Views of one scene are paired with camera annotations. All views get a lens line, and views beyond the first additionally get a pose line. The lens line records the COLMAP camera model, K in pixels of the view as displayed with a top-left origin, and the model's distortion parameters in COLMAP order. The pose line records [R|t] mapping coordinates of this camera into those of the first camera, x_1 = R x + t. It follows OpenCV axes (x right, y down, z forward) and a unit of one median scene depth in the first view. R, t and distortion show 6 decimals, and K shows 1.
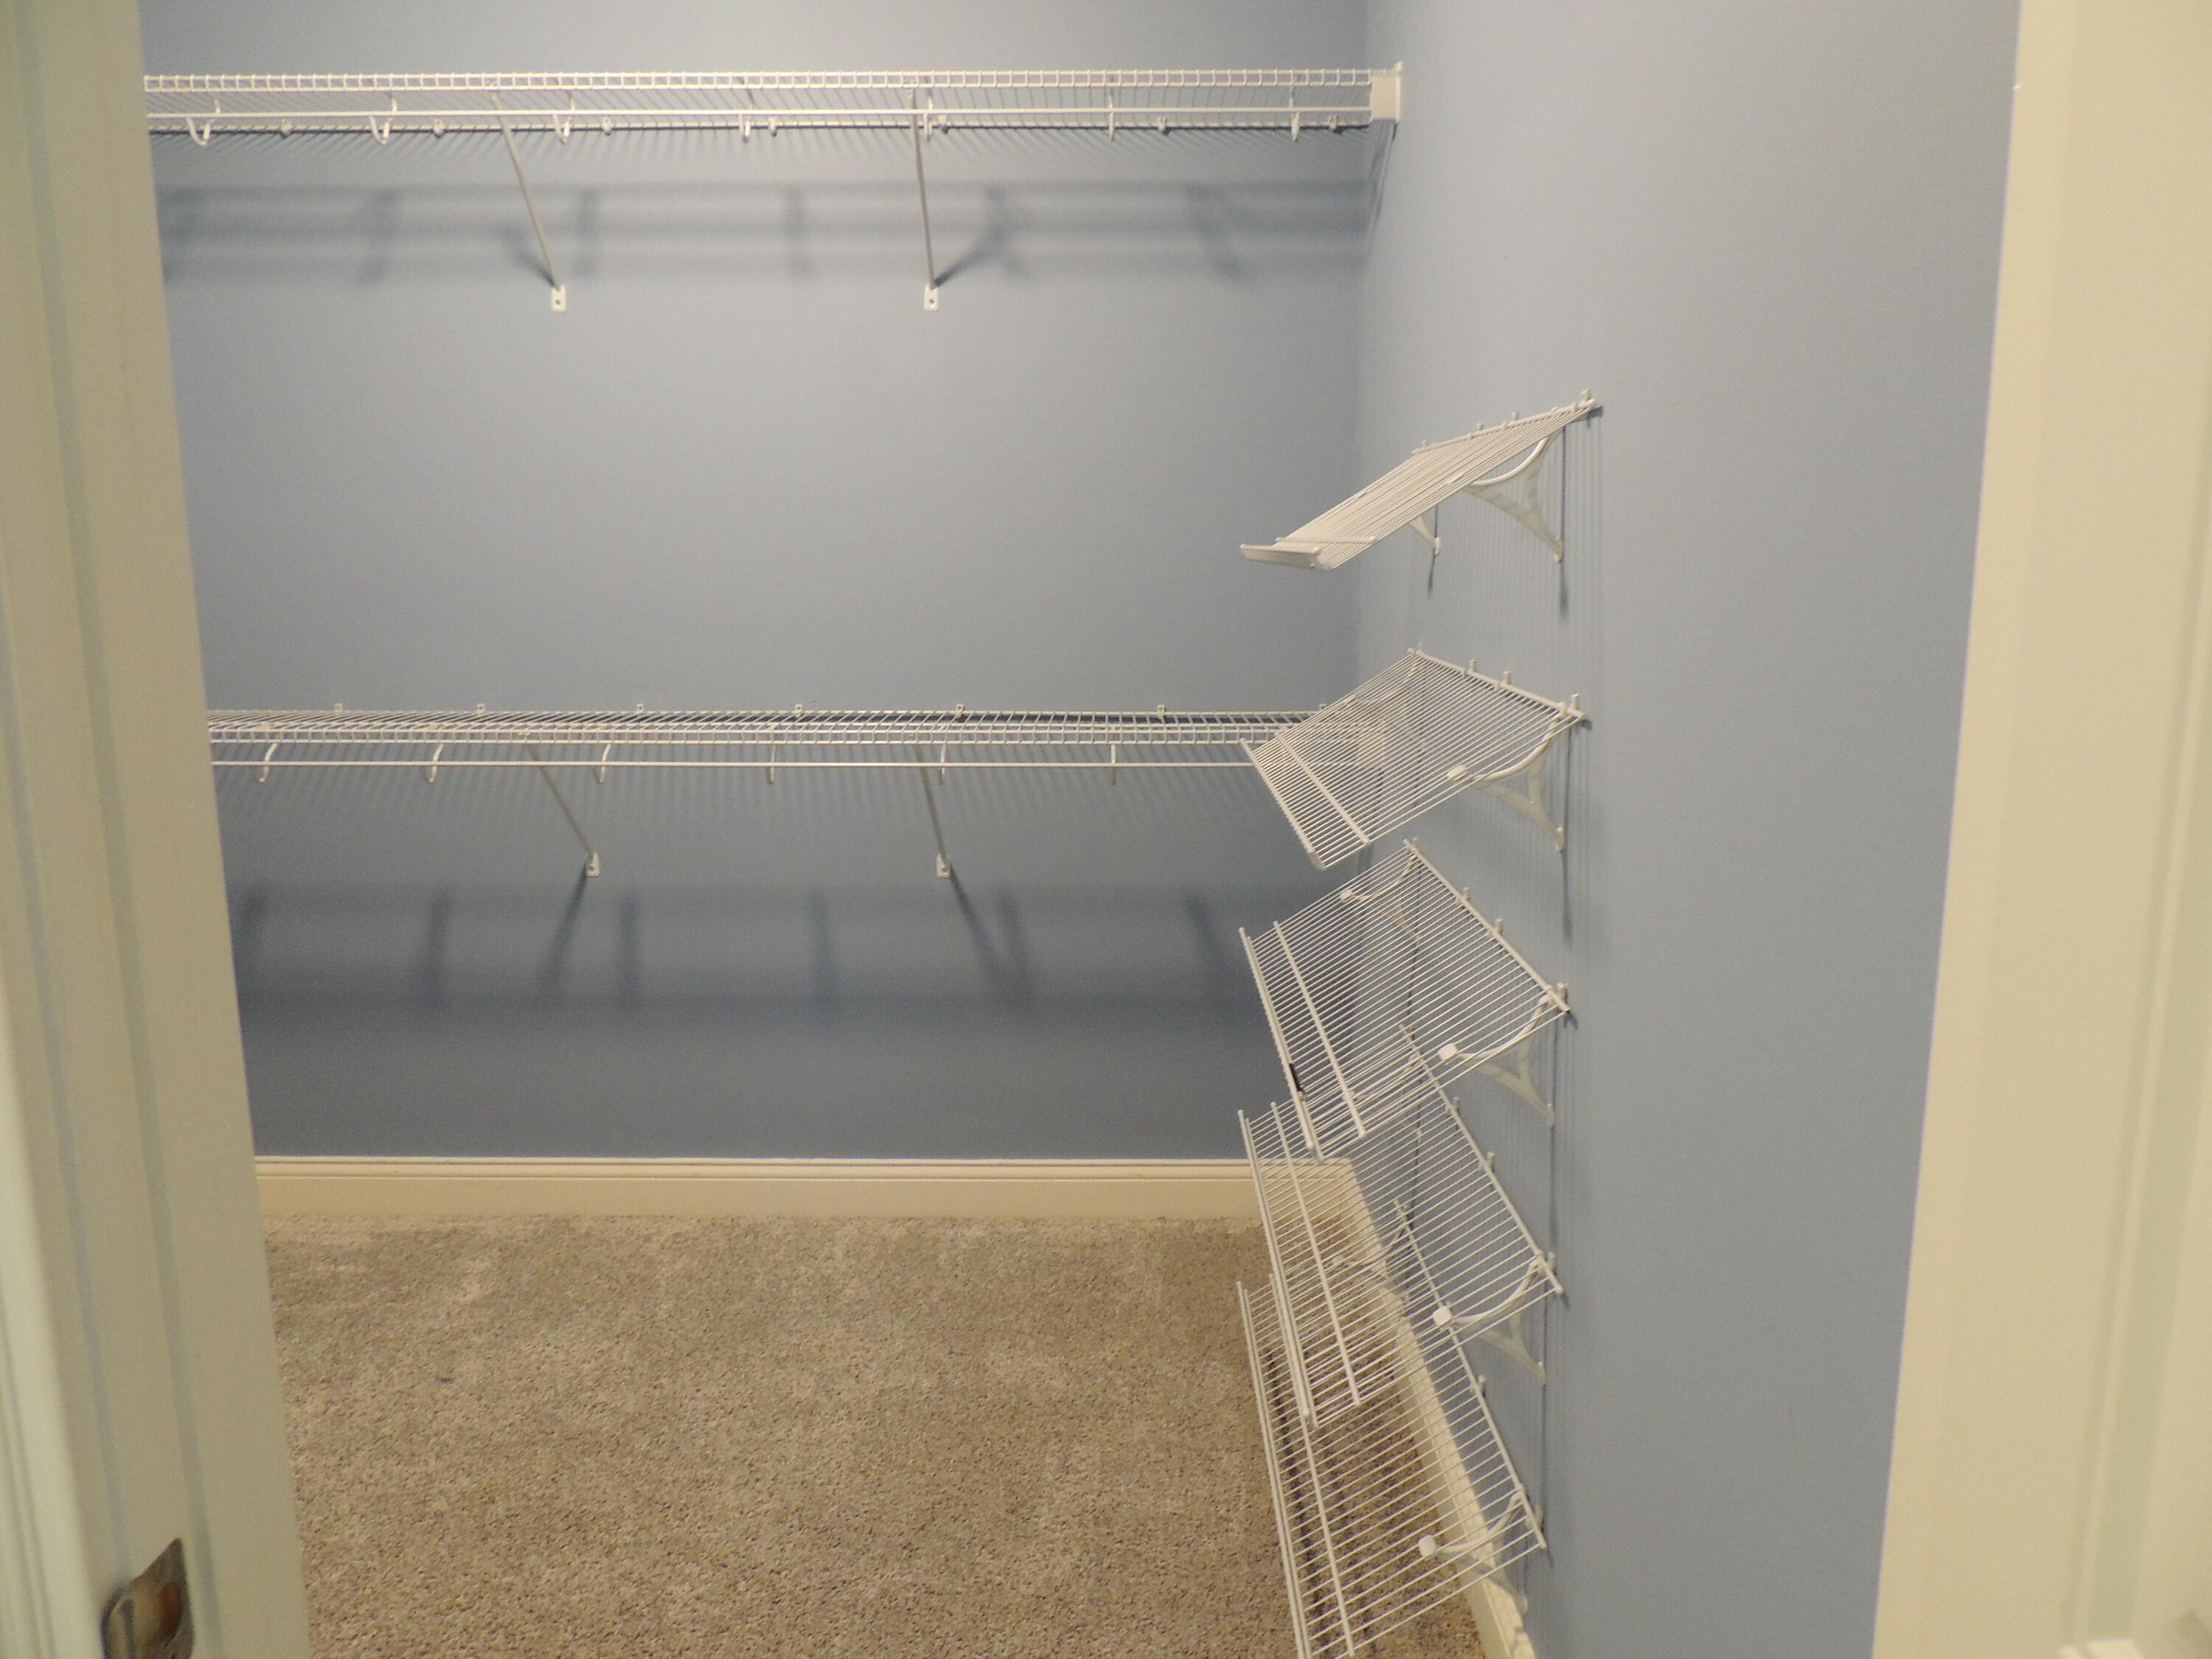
lens RADIAL K [[1579.8, 0, 1115.5], [0, 1579.8, 820.2], [0, 0, 1]] dist [-0.006208, 0.004209]
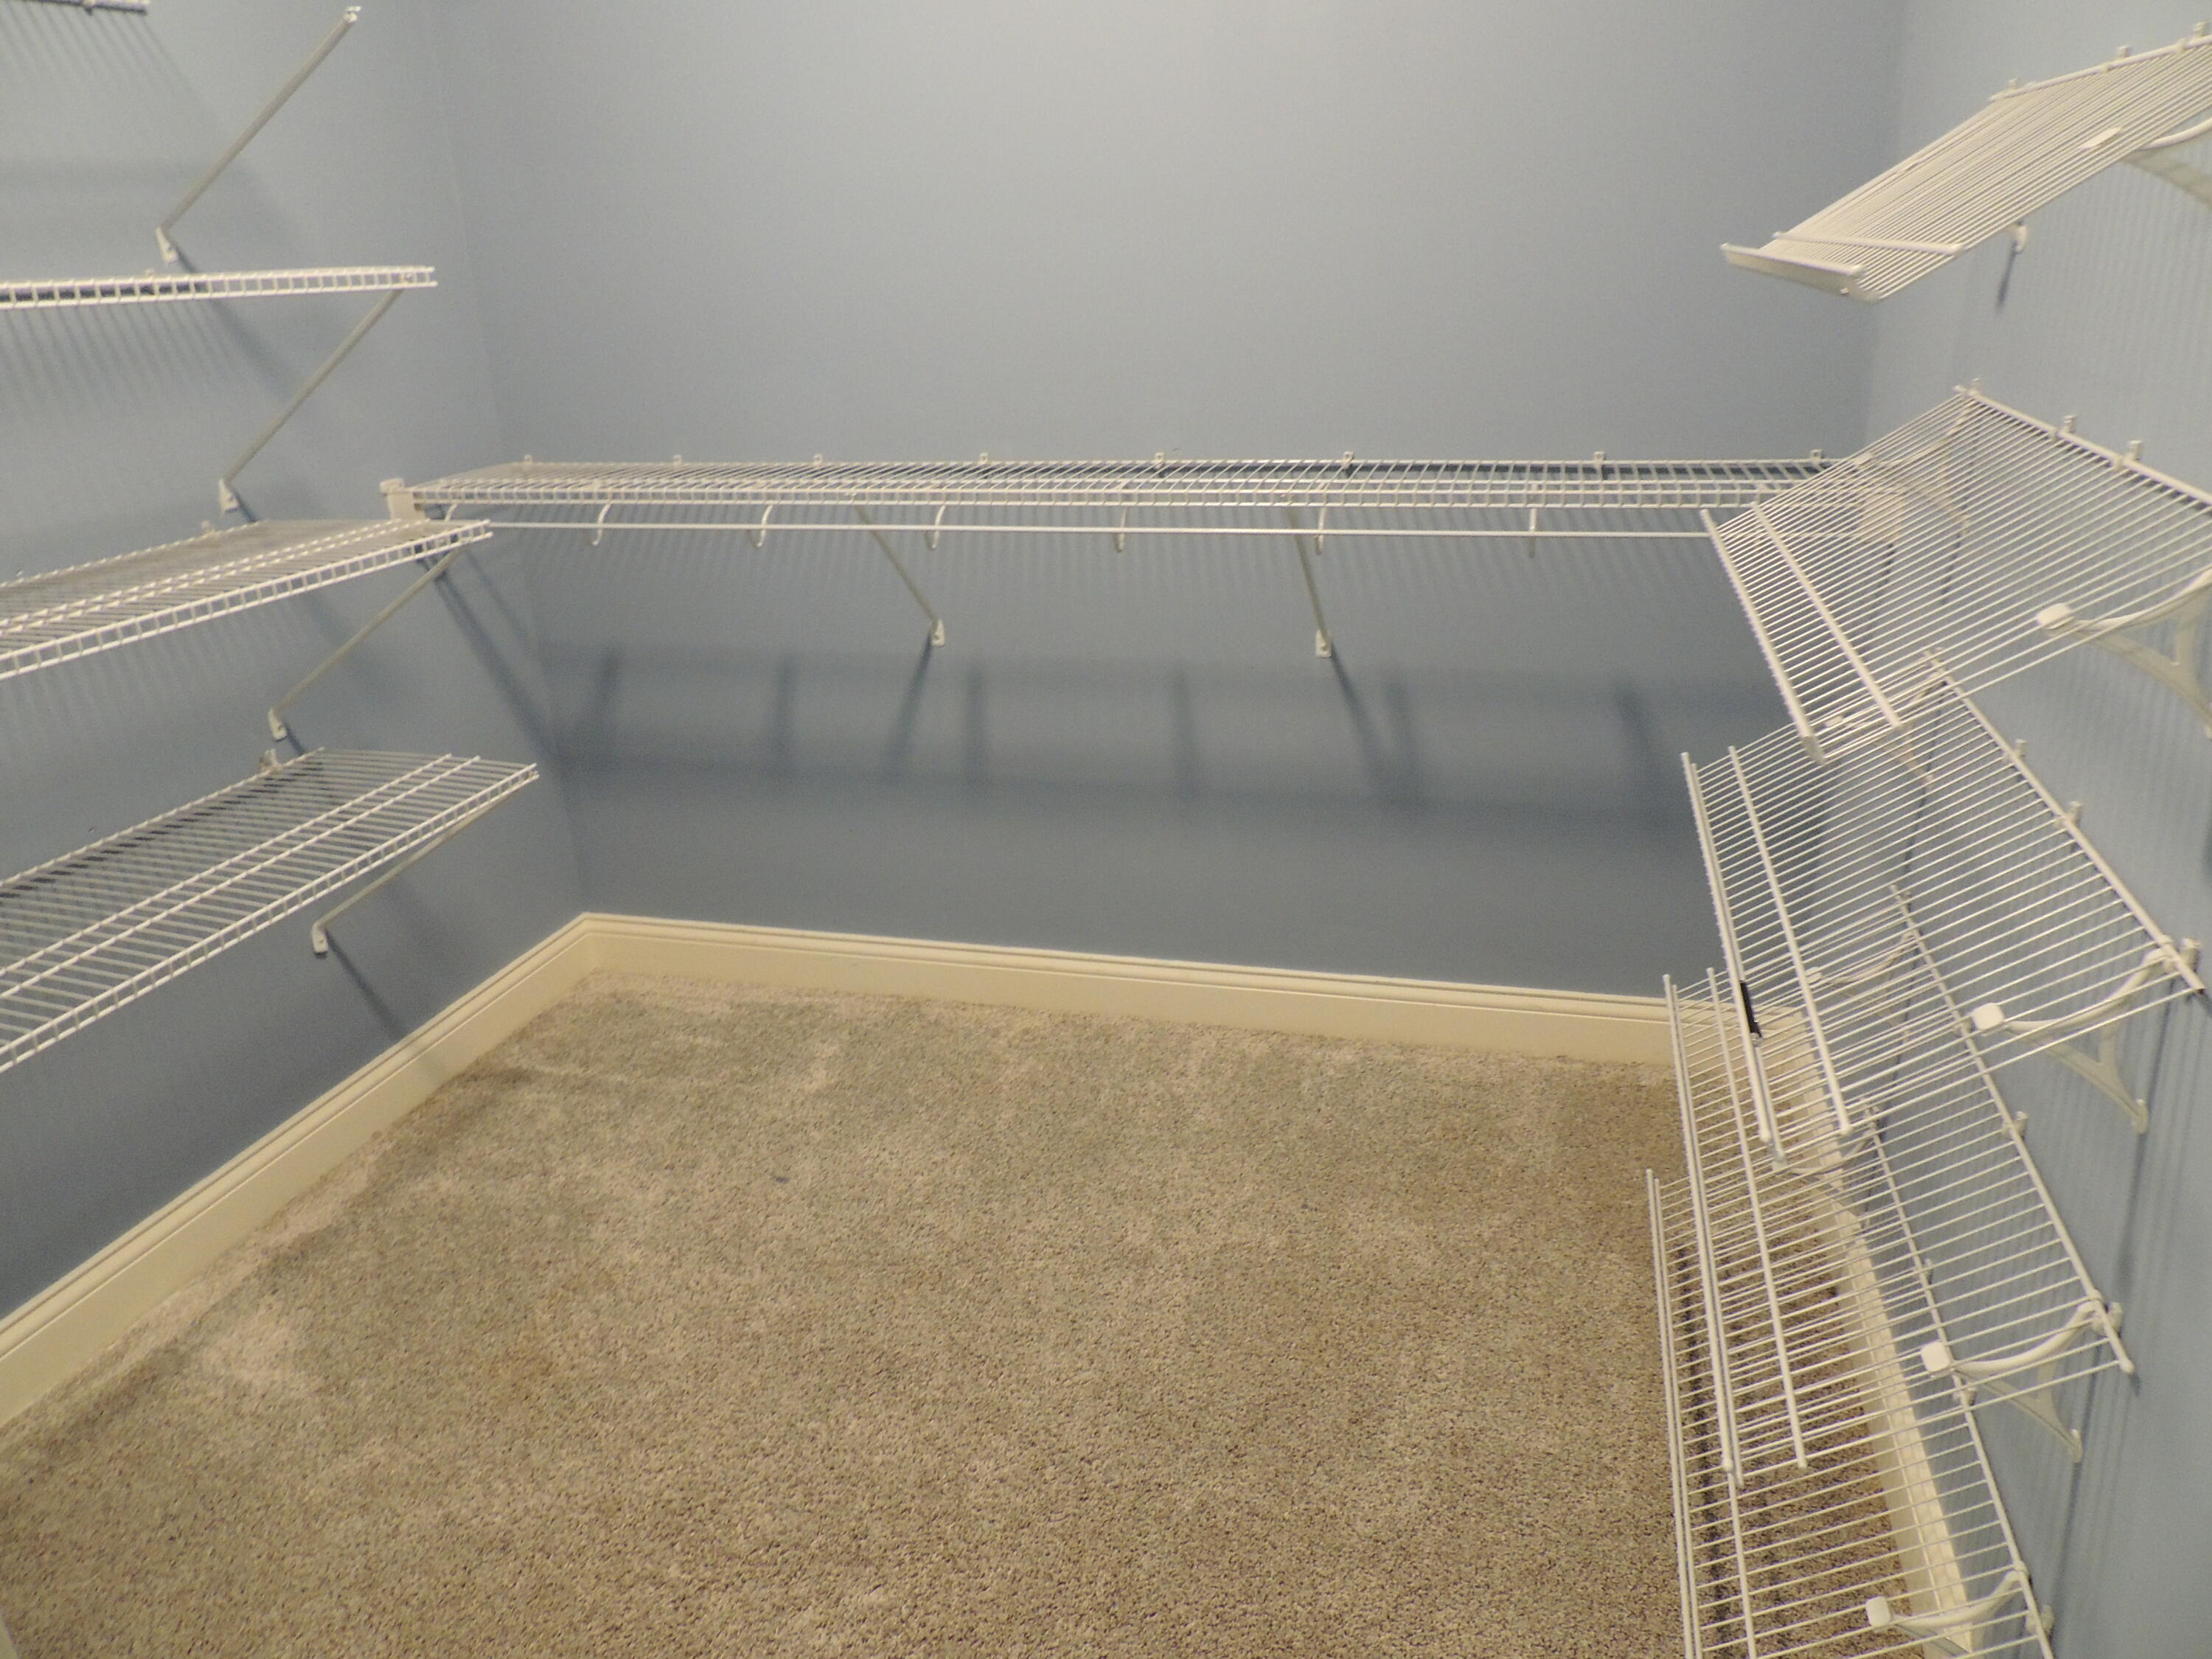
lens RADIAL K [[1588.8, 0, 1106.0], [0, 1588.8, 829.5], [0, 0, 1]] dist [-0.025163, 0.007610]
pose [[0.964164, 0.057071, -0.259095, 0.007995], [-0.008263, 0.982575, 0.185683, -0.039117], [0.265178, -0.176888, 0.947835, 0.170074]]
